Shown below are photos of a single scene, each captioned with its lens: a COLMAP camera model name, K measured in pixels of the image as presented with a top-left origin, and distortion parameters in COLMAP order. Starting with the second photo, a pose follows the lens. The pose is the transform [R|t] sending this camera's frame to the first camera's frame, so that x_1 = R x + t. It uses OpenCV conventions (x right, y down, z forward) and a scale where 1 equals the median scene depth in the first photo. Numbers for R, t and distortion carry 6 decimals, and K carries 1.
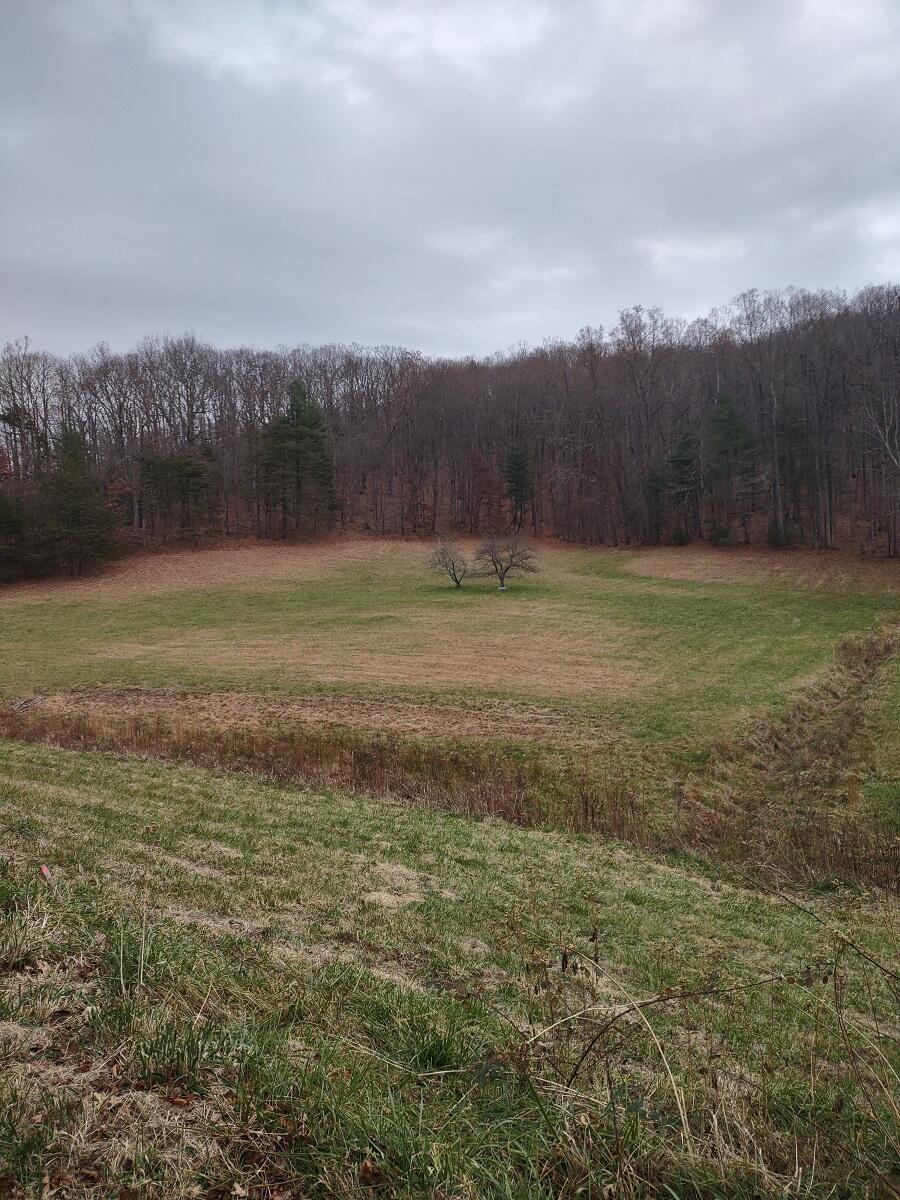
lens RADIAL K [[897.5, 0, 450.0], [0, 897.5, 600.0], [0, 0, 1]] dist [0.052862, -0.081252]
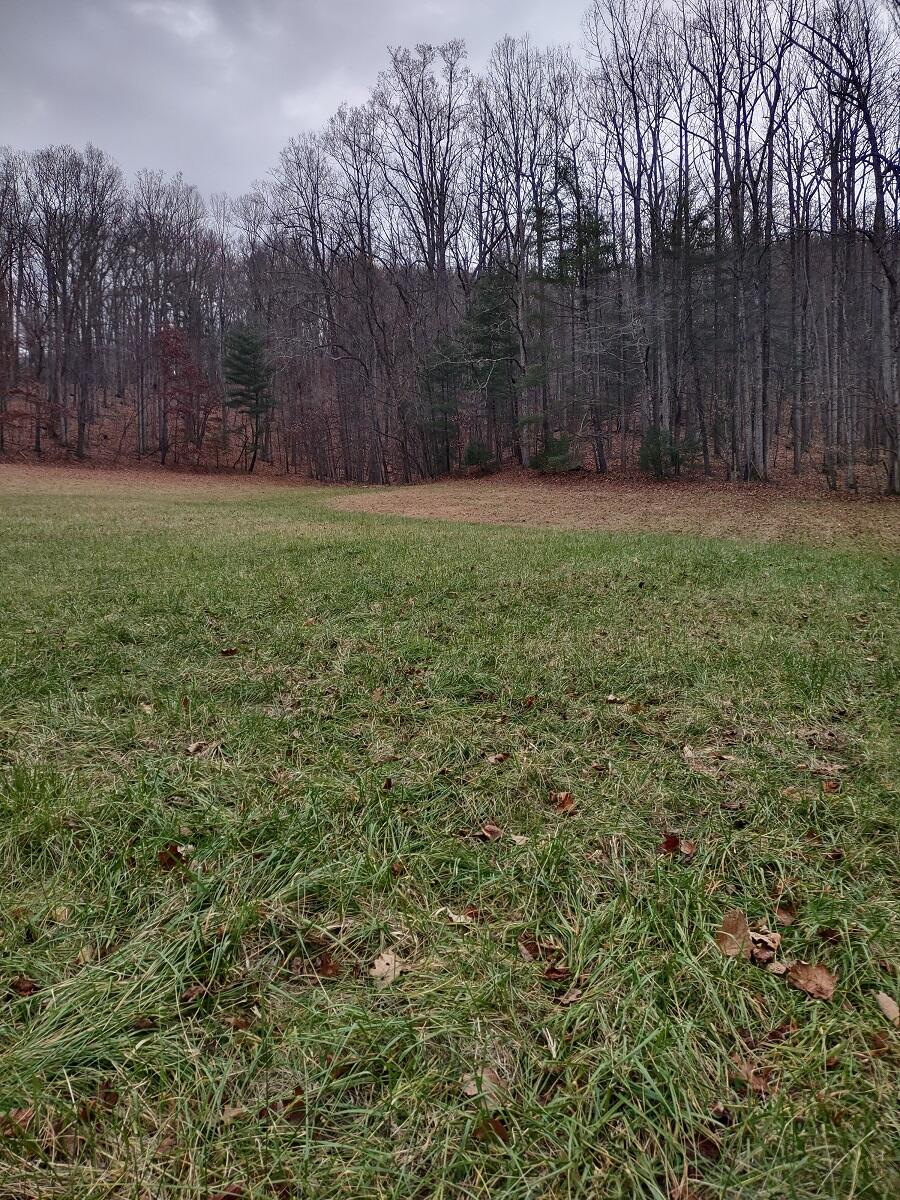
lens RADIAL K [[923.7, 0, 450.6], [0, 923.7, 577.0], [0, 0, 1]] dist [0.001868, -0.029835]
pose [[0.990569, 0.033500, 0.132854, 0.183686], [-0.032066, 0.999402, -0.012918, 0.006122], [-0.133207, 0.008536, 0.991051, 0.510758]]
